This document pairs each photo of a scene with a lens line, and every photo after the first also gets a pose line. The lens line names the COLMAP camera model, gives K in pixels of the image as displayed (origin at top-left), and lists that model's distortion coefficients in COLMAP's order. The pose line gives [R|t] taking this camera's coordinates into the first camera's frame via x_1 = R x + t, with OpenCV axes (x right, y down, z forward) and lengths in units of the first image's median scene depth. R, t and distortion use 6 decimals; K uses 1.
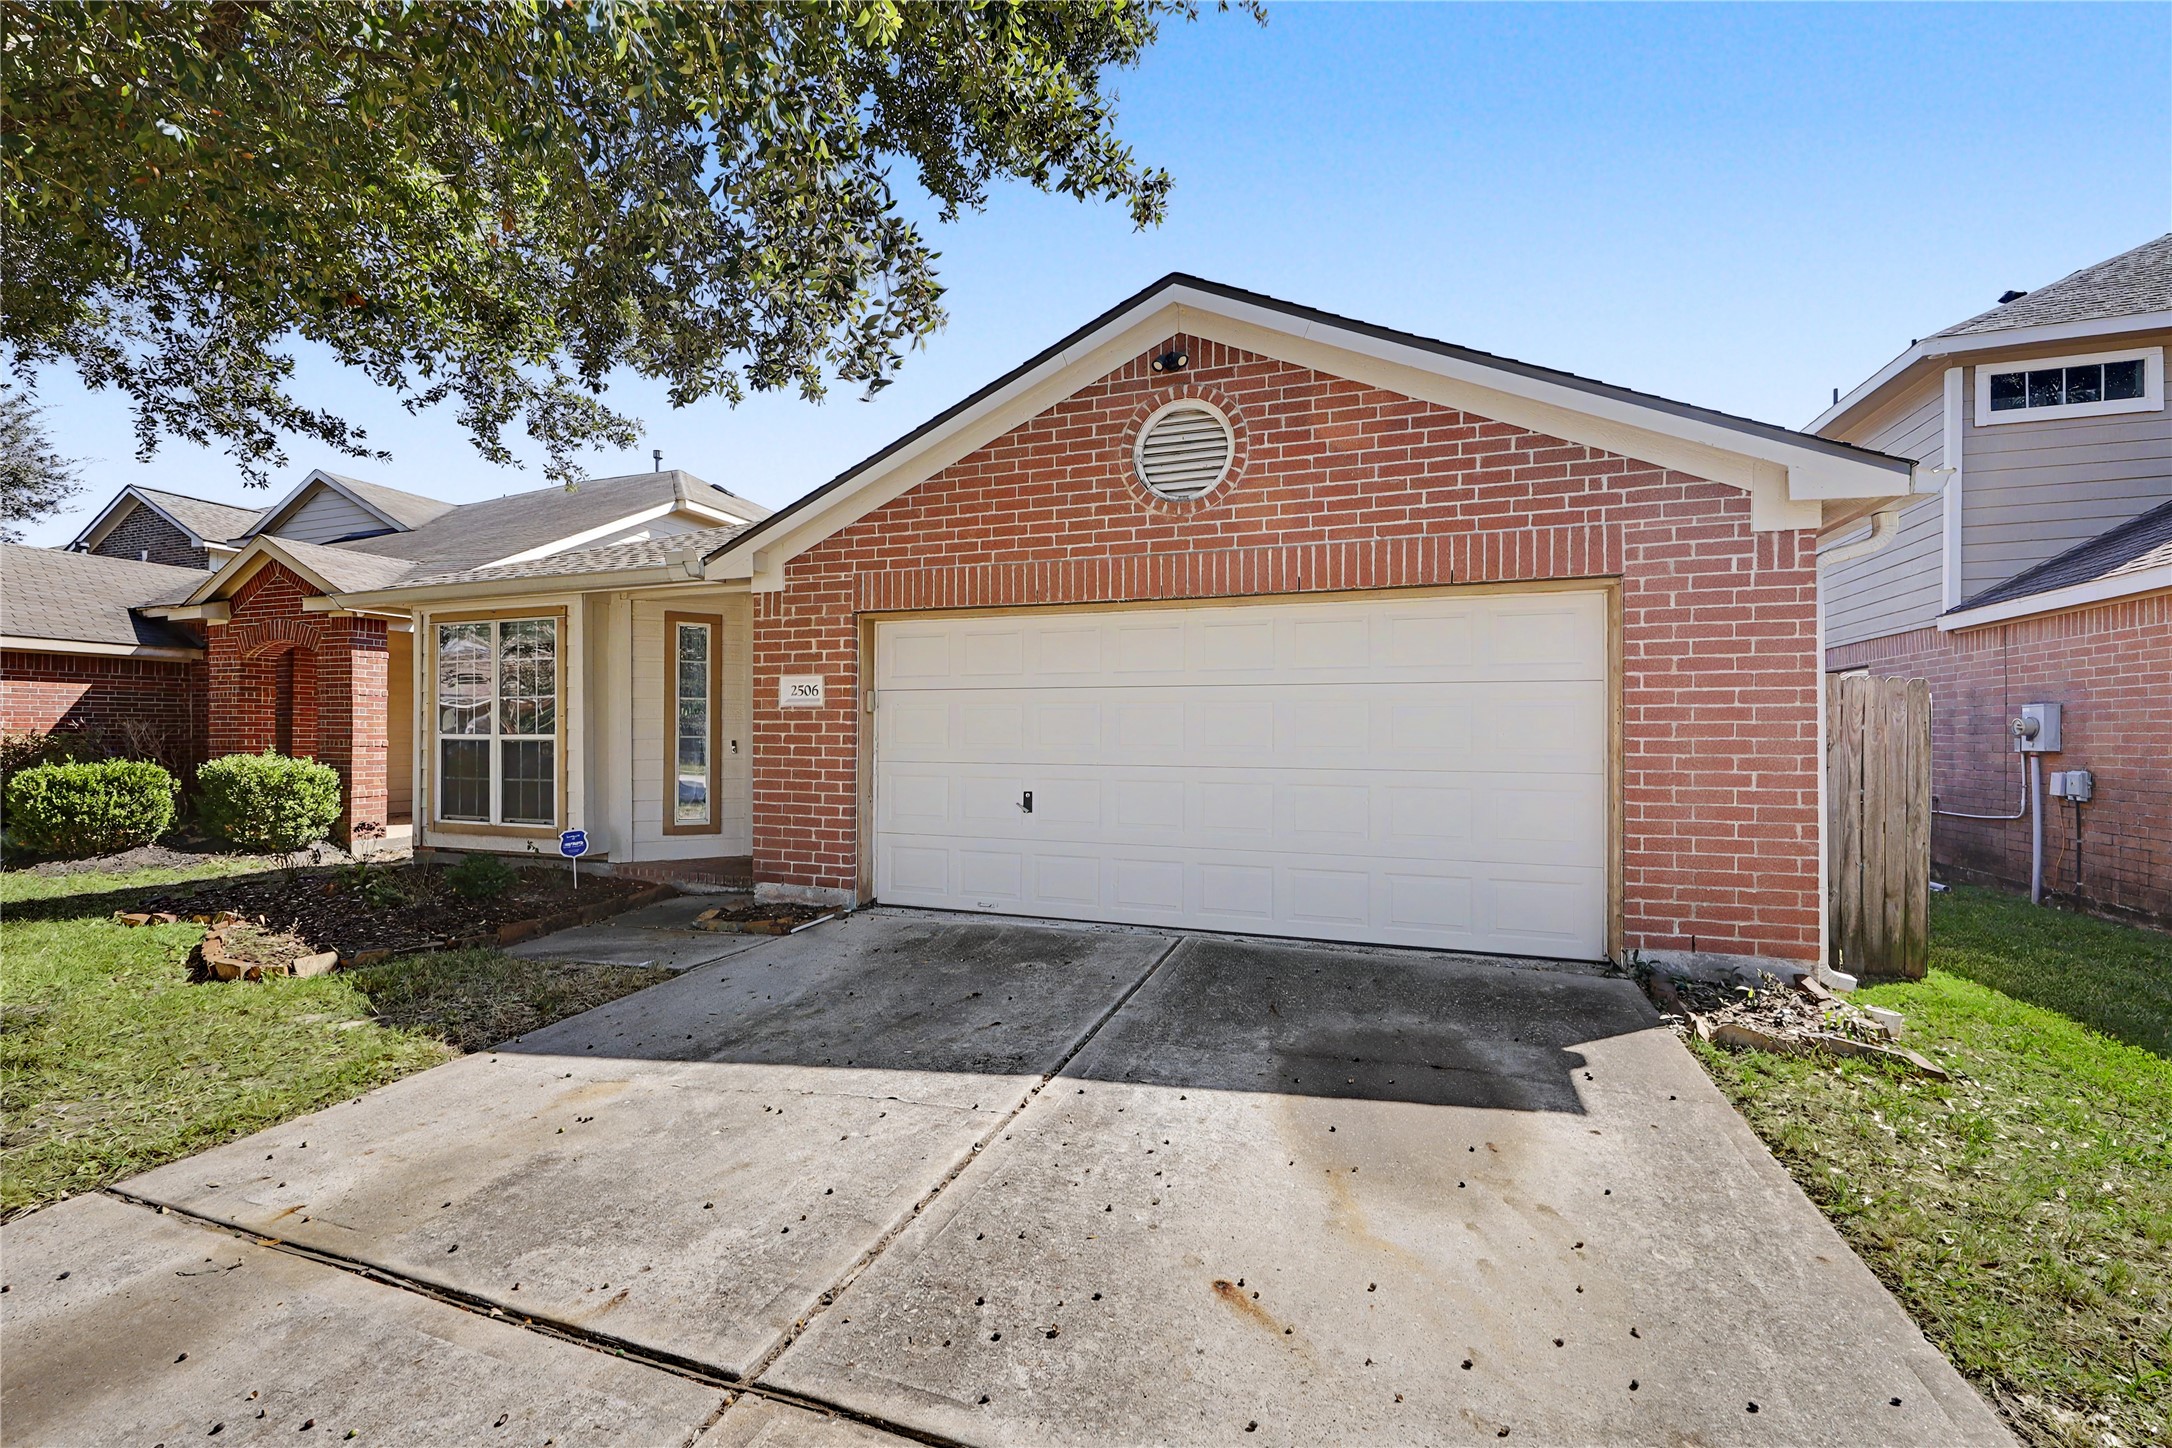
lens RADIAL K [[890.2, 0, 1082.3], [0, 890.2, 742.3], [0, 0, 1]] dist [-0.003385, 0.000692]
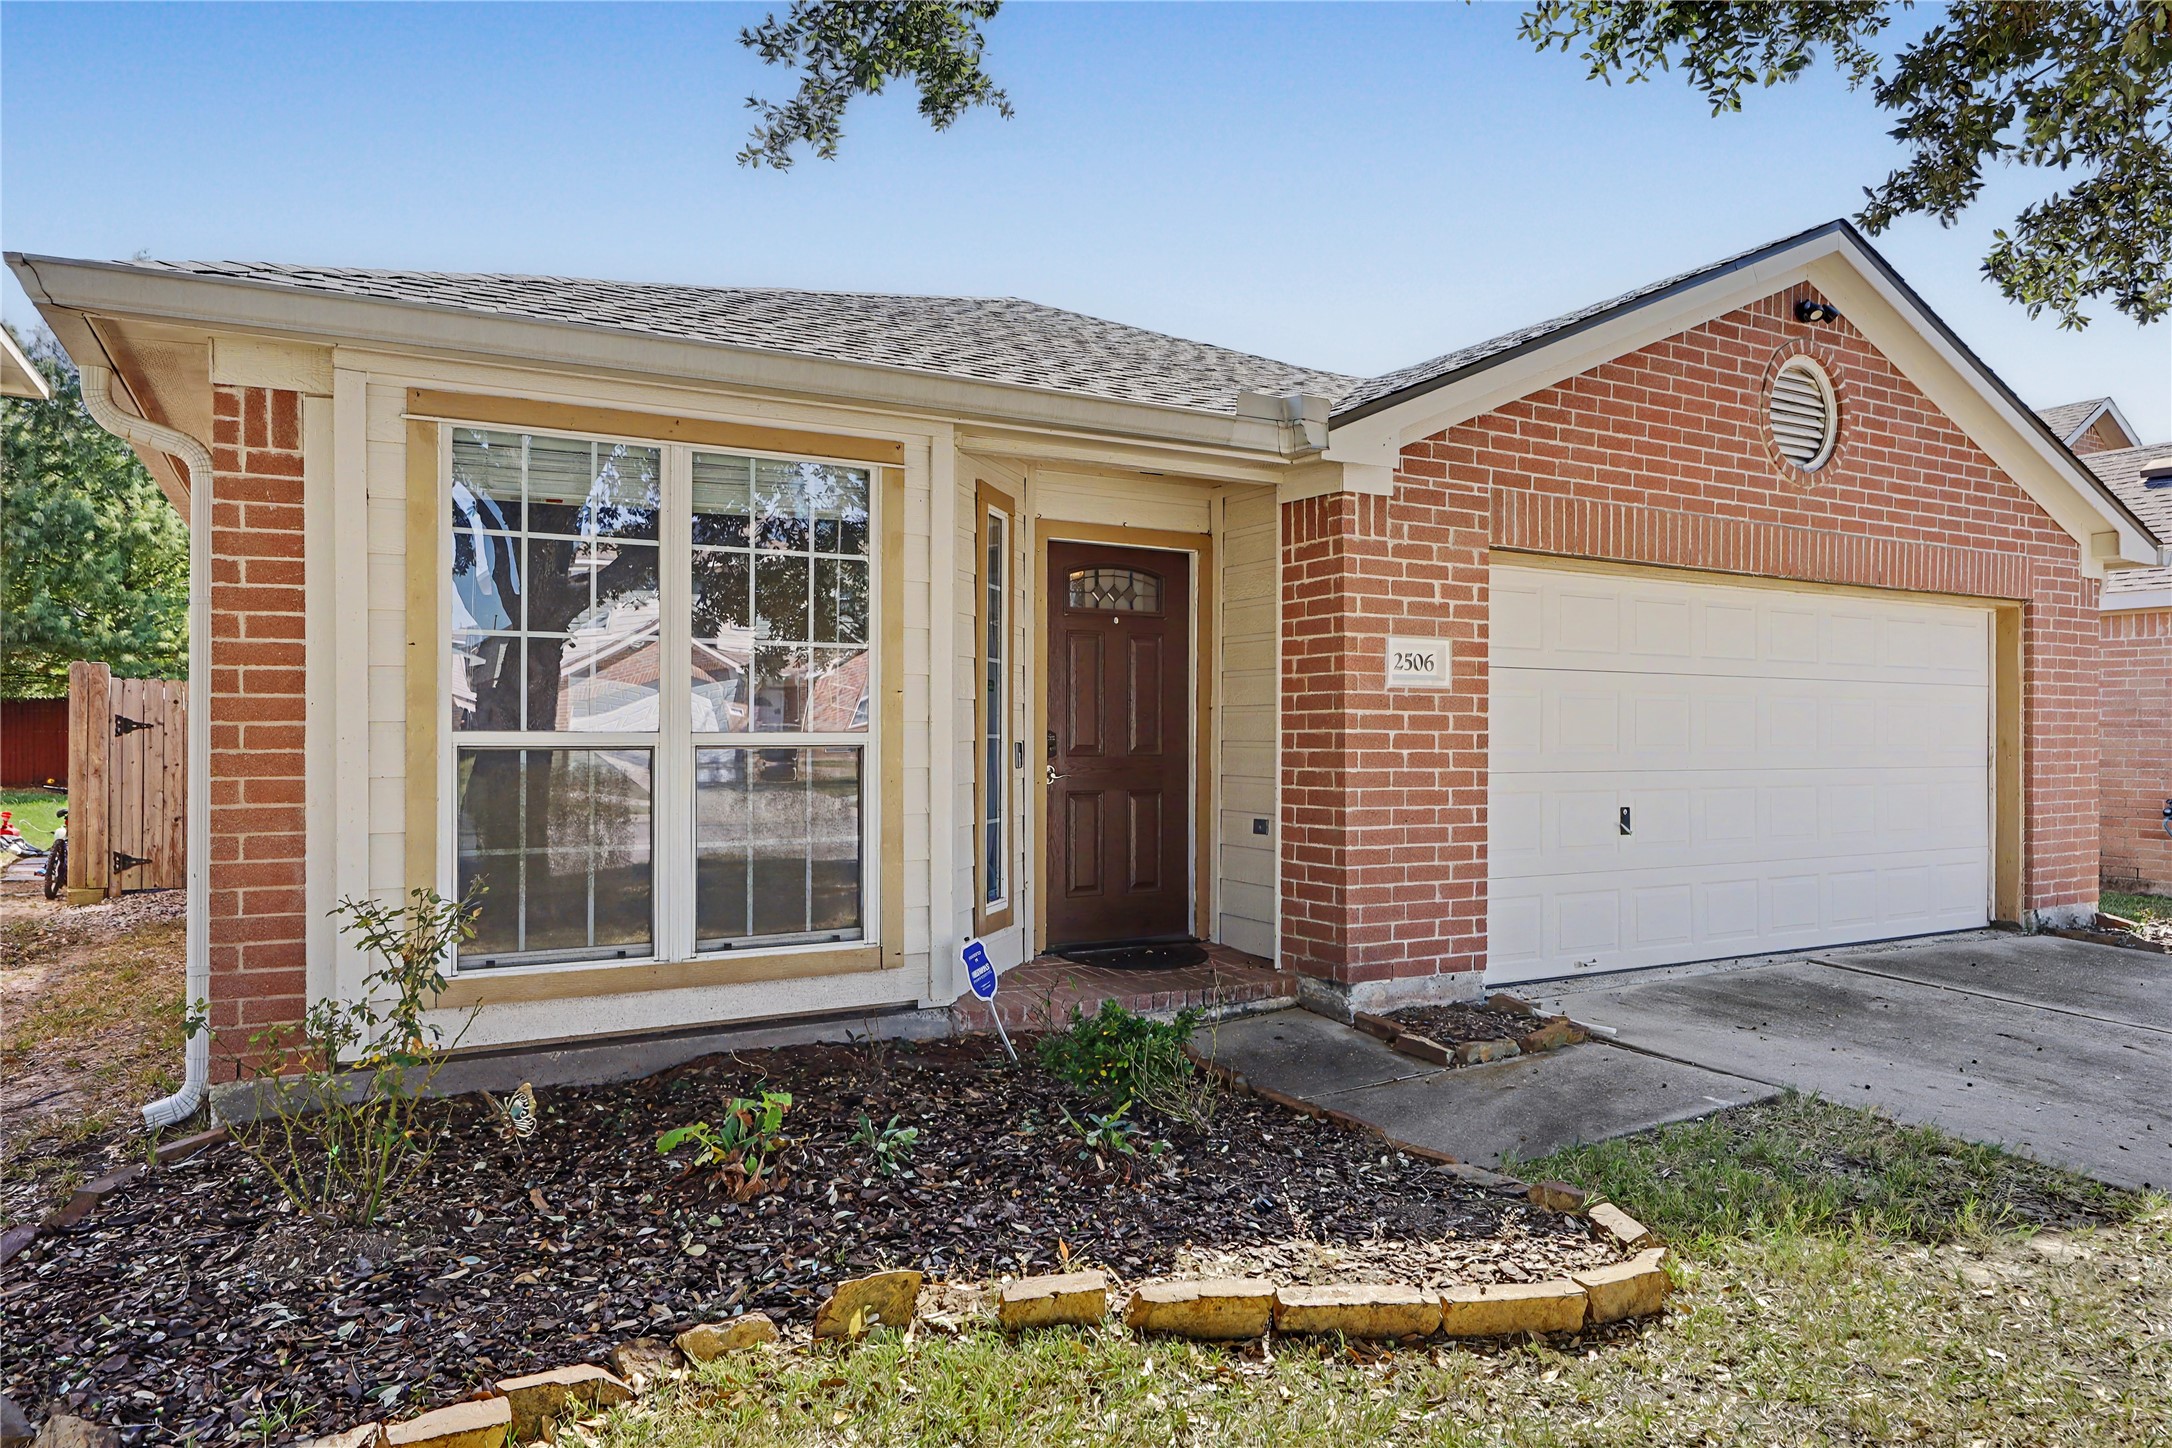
lens RADIAL K [[1368.1, 0, 1088.3], [0, 1368.1, 715.8], [0, 0, 1]] dist [-0.001417, 0.001306]
pose [[0.654739, -0.000246, 0.755855, -1.195295], [-0.009171, 0.999924, 0.008270, -0.026944], [-0.755799, -0.012346, 0.654687, 0.554314]]
